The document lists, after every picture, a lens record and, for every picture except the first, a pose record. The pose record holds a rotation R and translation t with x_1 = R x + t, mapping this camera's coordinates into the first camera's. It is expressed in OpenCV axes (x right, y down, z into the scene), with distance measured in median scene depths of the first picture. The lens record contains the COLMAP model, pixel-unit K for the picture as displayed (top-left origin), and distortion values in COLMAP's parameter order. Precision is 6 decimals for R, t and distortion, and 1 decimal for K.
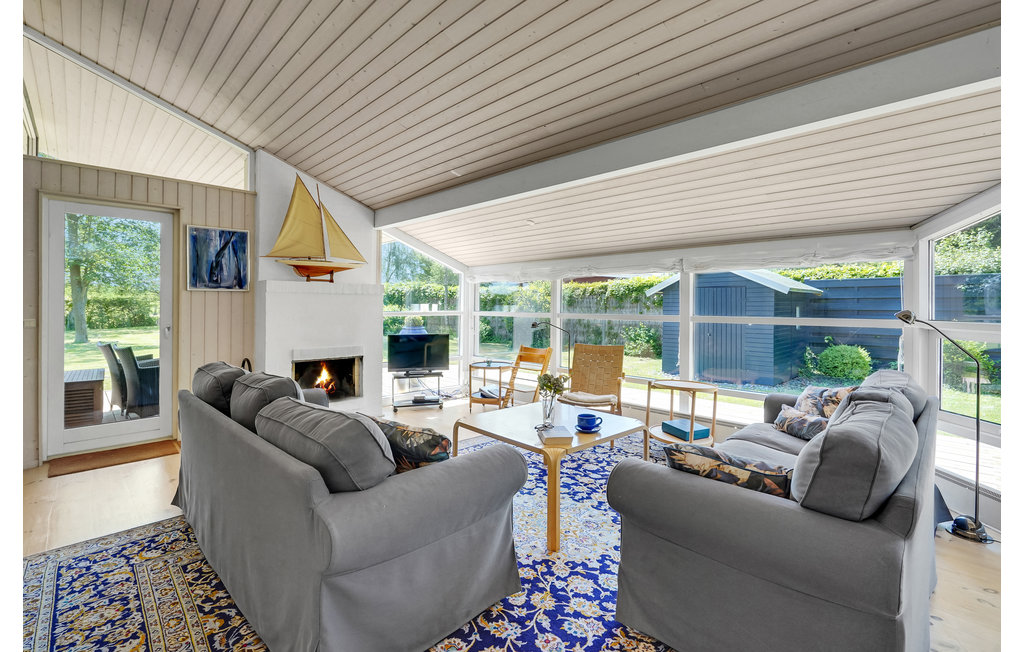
lens RADIAL K [[448.1, 0, 508.2], [0, 448.1, 306.5], [0, 0, 1]] dist [-0.005034, 0.001011]
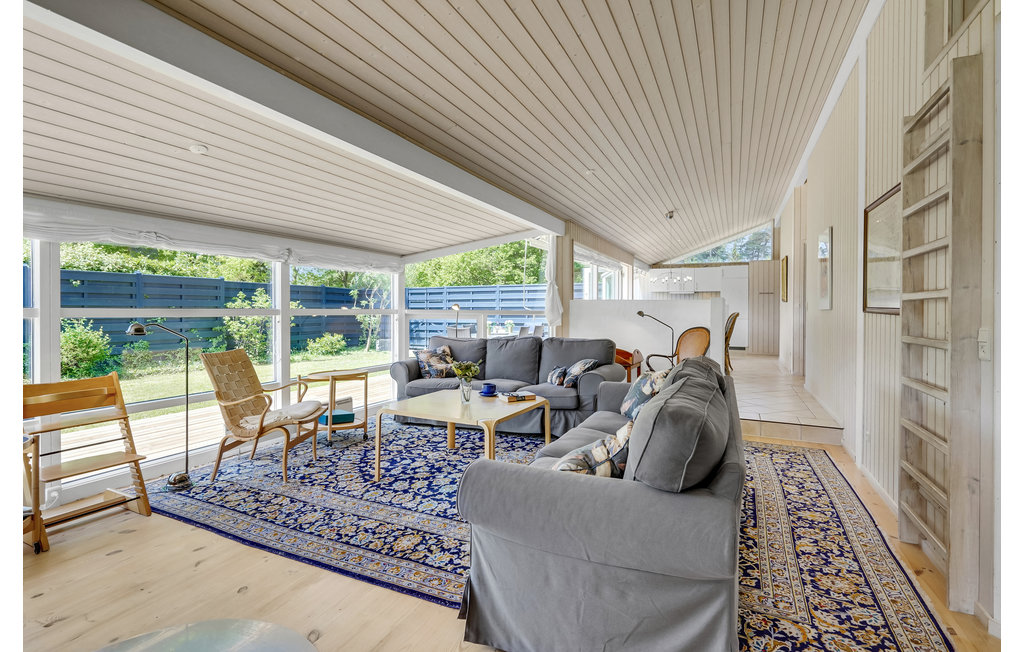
lens RADIAL K [[476.1, 0, 514.0], [0, 476.1, 317.1], [0, 0, 1]] dist [0.002471, -0.000016]
pose [[-0.359531, -0.023702, 0.932832, -1.023926], [-0.008733, 0.999719, 0.022036, 0.016062], [-0.933092, -0.000223, -0.359637, 1.290361]]
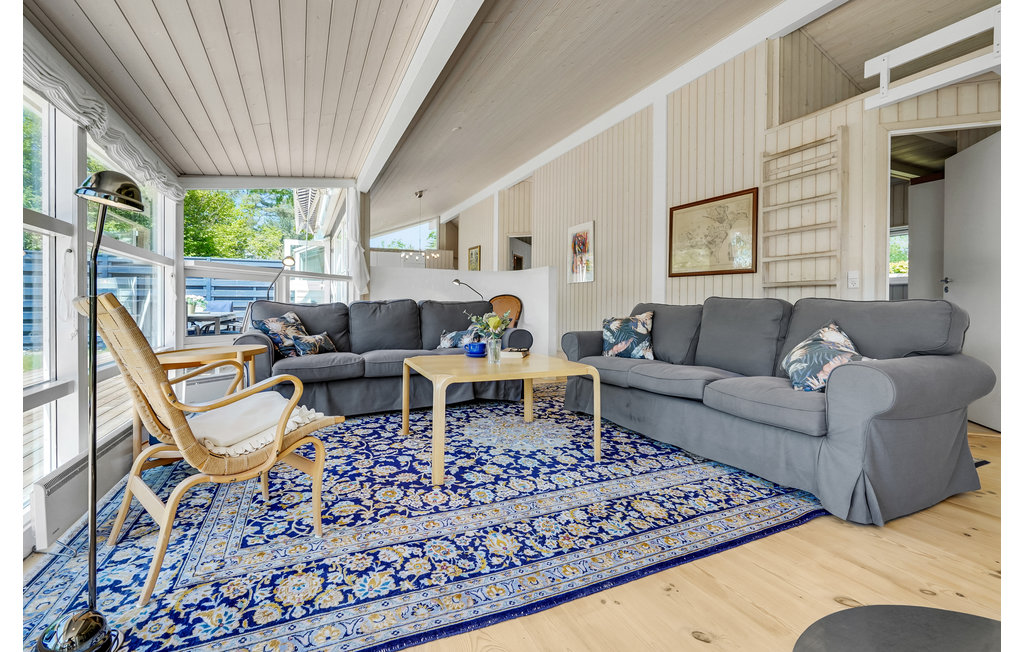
lens RADIAL K [[448.1, 0, 510.5], [0, 448.1, 318.6], [0, 0, 1]] dist [-0.005034, 0.001011]
pose [[-0.947723, -0.024830, 0.318125, -0.225279], [-0.016934, 0.999477, 0.027564, 0.135788], [-0.318643, 0.020736, -0.947648, 1.820269]]
